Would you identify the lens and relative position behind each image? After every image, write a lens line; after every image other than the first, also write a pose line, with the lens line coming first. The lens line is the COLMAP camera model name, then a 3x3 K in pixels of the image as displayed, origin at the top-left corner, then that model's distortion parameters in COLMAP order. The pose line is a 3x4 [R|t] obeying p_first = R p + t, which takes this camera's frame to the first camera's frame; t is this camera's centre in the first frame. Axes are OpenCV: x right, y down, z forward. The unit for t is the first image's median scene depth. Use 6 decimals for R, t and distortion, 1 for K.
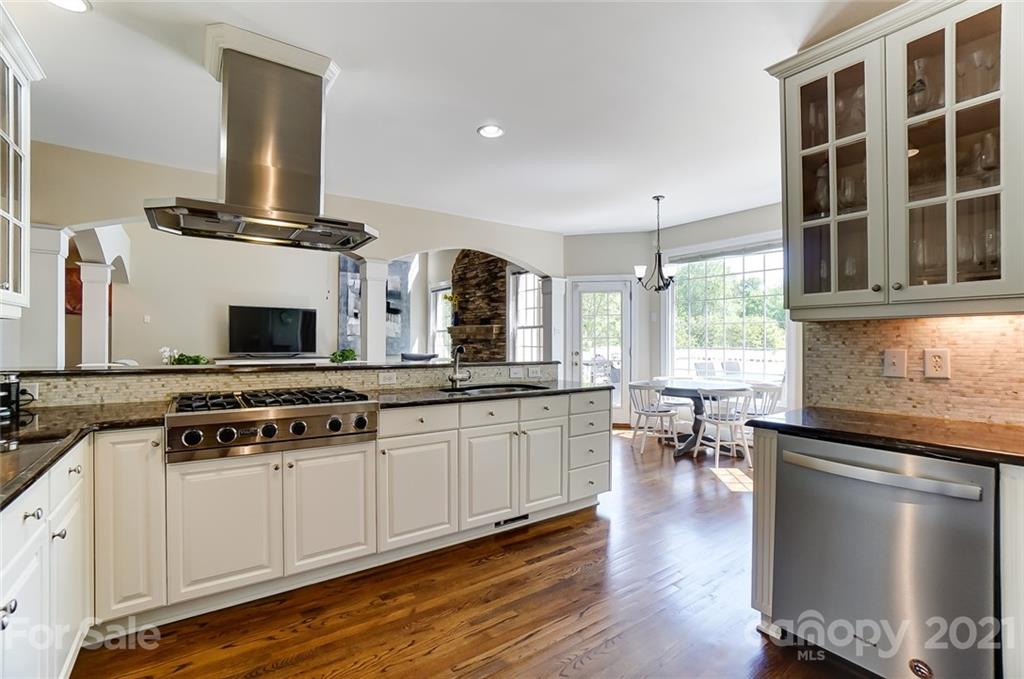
lens RADIAL K [[457.5, 0, 508.3], [0, 457.5, 340.0], [0, 0, 1]] dist [-0.052817, 0.015596]
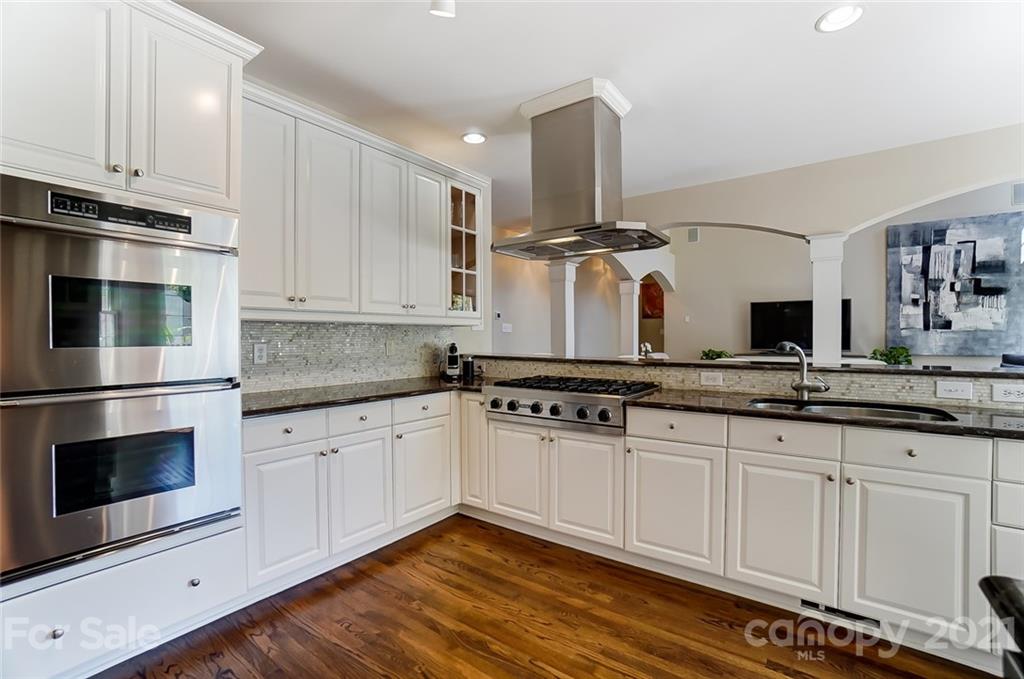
lens RADIAL K [[457.5, 0, 498.2], [0, 457.5, 343.5], [0, 0, 1]] dist [-0.052817, 0.015596]
pose [[0.300059, 0.006778, -0.953897, 0.382659], [0.008544, 0.999916, 0.009792, 0.003297], [0.953883, -0.011089, 0.299975, 0.294193]]
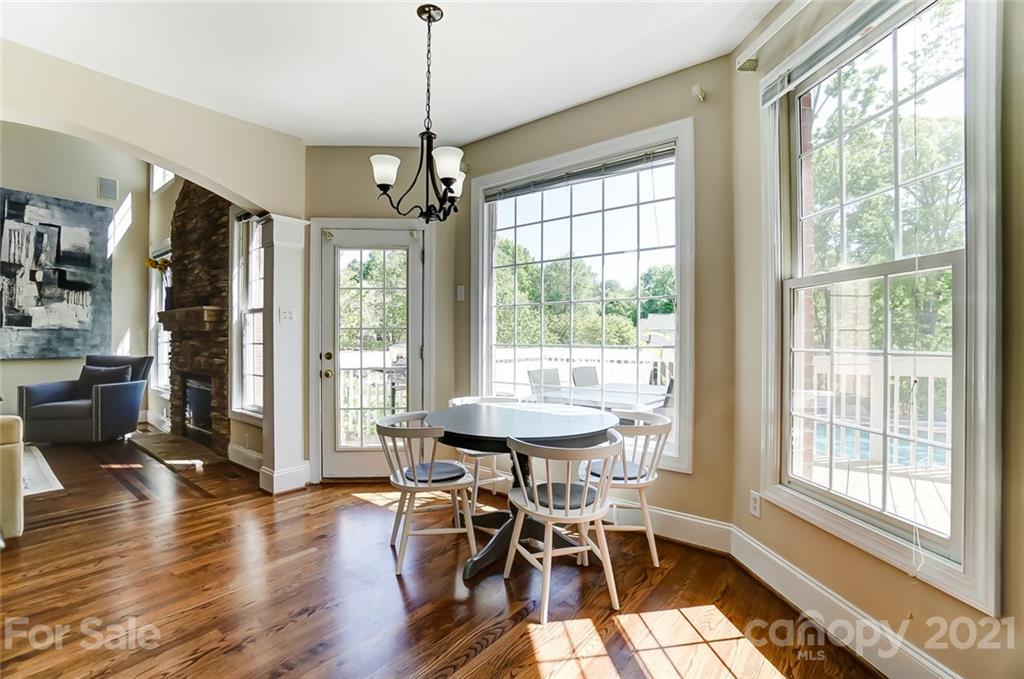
lens RADIAL K [[457.5, 0, 509.5], [0, 457.5, 342.5], [0, 0, 1]] dist [-0.052817, 0.015596]
pose [[0.961256, 0.000491, 0.275655, 0.369227], [-0.003131, 0.999953, 0.009140, 0.012996], [-0.275638, -0.009649, 0.961213, 0.709928]]
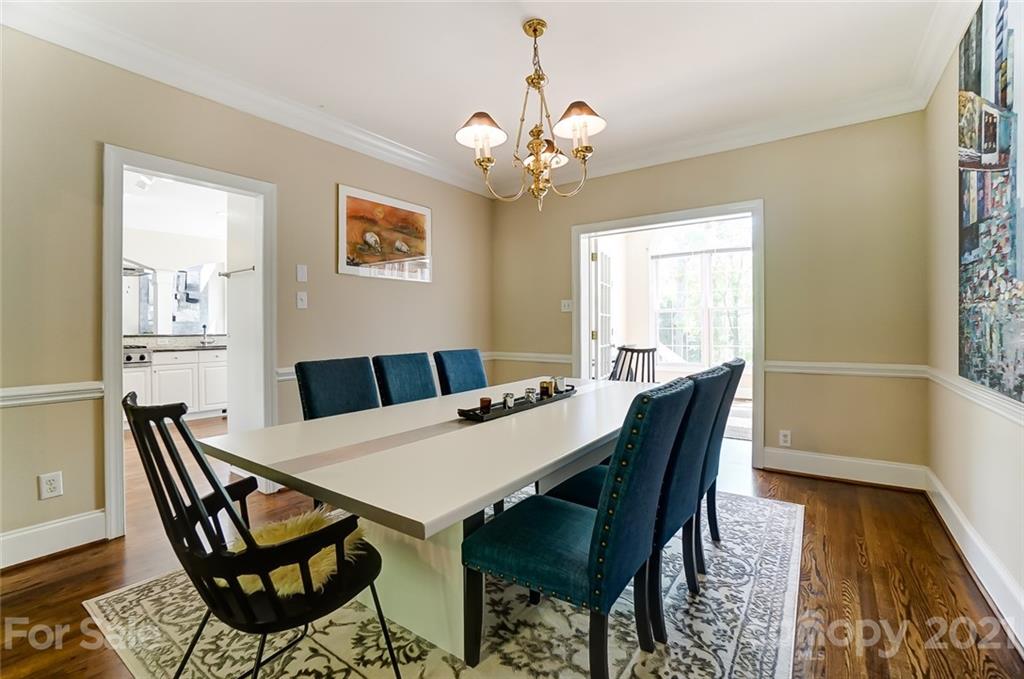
lens RADIAL K [[457.5, 0, 502.4], [0, 457.5, 329.2], [0, 0, 1]] dist [-0.052817, 0.015596]
pose [[0.951295, -0.004281, 0.308252, 0.439594], [0.002598, 0.999979, 0.005868, 0.022282], [-0.308270, -0.004782, 0.951287, -1.040321]]
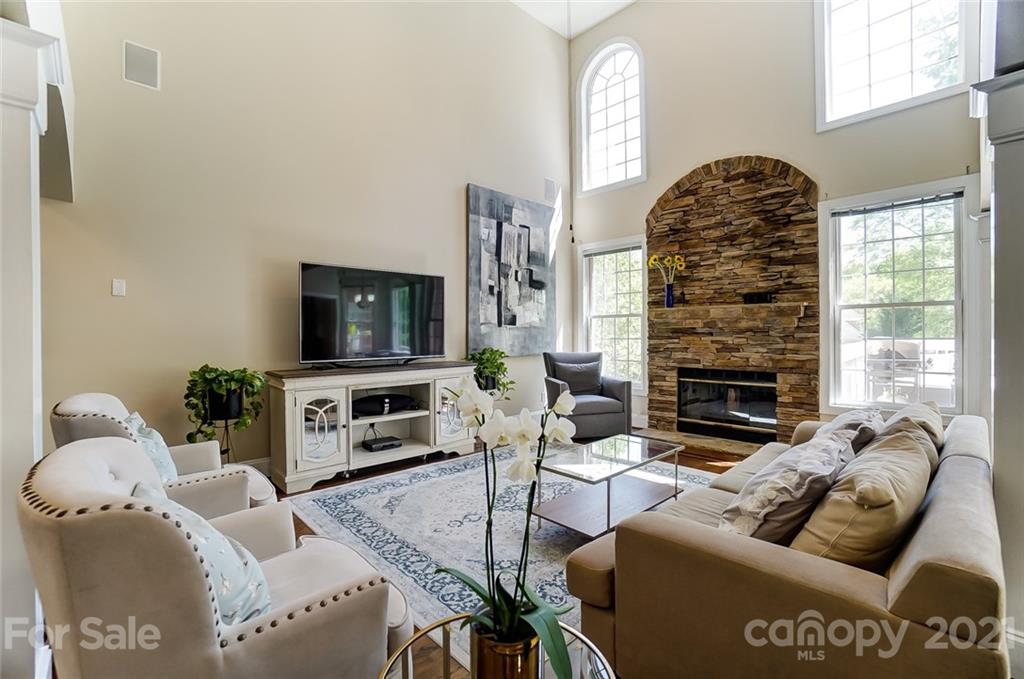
lens RADIAL K [[457.5, 0, 513.2], [0, 457.5, 330.7], [0, 0, 1]] dist [-0.052817, 0.015596]
pose [[0.988987, -0.011094, 0.147584, -0.966829], [0.011194, 0.999937, 0.000151, -0.003122], [-0.147577, 0.001503, 0.989049, 1.002366]]
